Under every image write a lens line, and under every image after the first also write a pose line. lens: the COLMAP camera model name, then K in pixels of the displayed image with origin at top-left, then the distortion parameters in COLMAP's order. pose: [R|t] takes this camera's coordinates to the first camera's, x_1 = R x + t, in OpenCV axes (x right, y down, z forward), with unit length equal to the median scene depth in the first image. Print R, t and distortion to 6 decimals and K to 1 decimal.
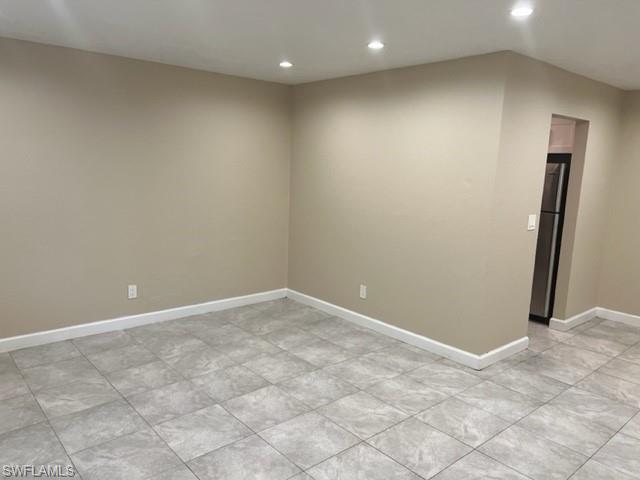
lens RADIAL K [[487.7, 0, 323.1], [0, 487.7, 239.6], [0, 0, 1]] dist [0.059864, -0.050713]
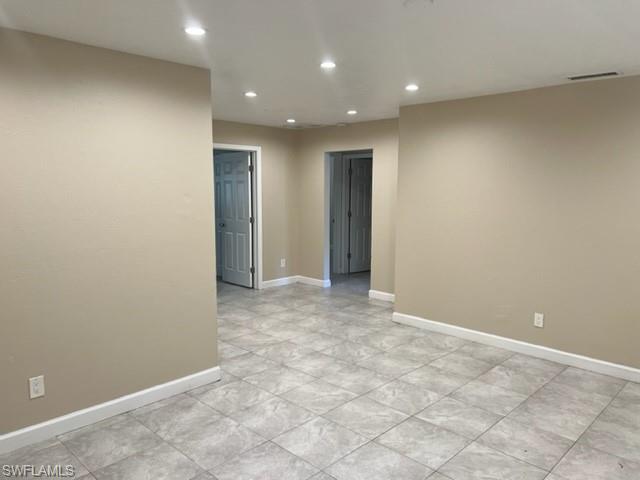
lens RADIAL K [[476.8, 0, 315.6], [0, 476.8, 243.2], [0, 0, 1]] dist [0.072510, -0.105834]
pose [[-0.072330, -0.157061, 0.984937, -0.695214], [0.148103, 0.974884, 0.166334, -0.161939], [-0.986323, 0.157903, -0.047252, 0.873472]]
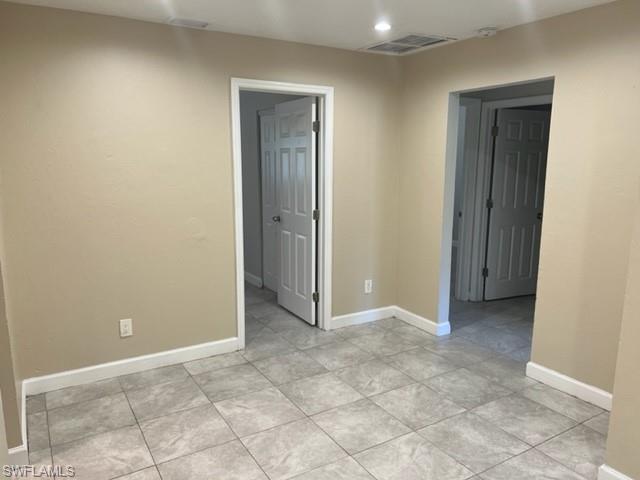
lens RADIAL K [[476.8, 0, 315.6], [0, 476.8, 243.2], [0, 0, 1]] dist [0.072510, -0.105834]
pose [[0.181221, -0.216800, 0.959248, 0.156965], [0.158548, 0.969080, 0.189069, -0.119216], [-0.970578, 0.117824, 0.209990, 0.787494]]
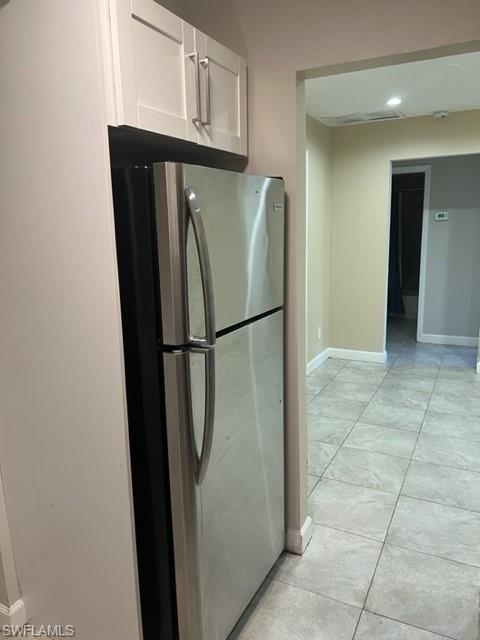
lens RADIAL K [[487.7, 0, 240.0], [0, 487.7, 320.0], [0, 0, 1]] dist [0.059864, -0.050713]
pose [[-0.375872, -0.212340, 0.902015, 0.170332], [0.155063, 0.945256, 0.287135, -0.231033], [-0.913606, 0.247795, -0.322369, 1.596493]]
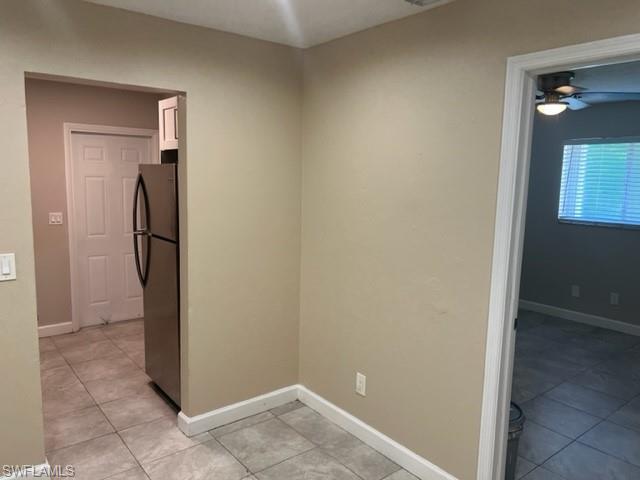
lens RADIAL K [[479.2, 0, 316.8], [0, 479.2, 239.9], [0, 0, 1]] dist [0.011060, 0.005215]
pose [[0.998773, -0.009806, -0.048536, 0.937206], [0.008636, 0.999669, -0.024252, -0.061678], [0.048757, 0.023803, 0.998527, 0.548013]]
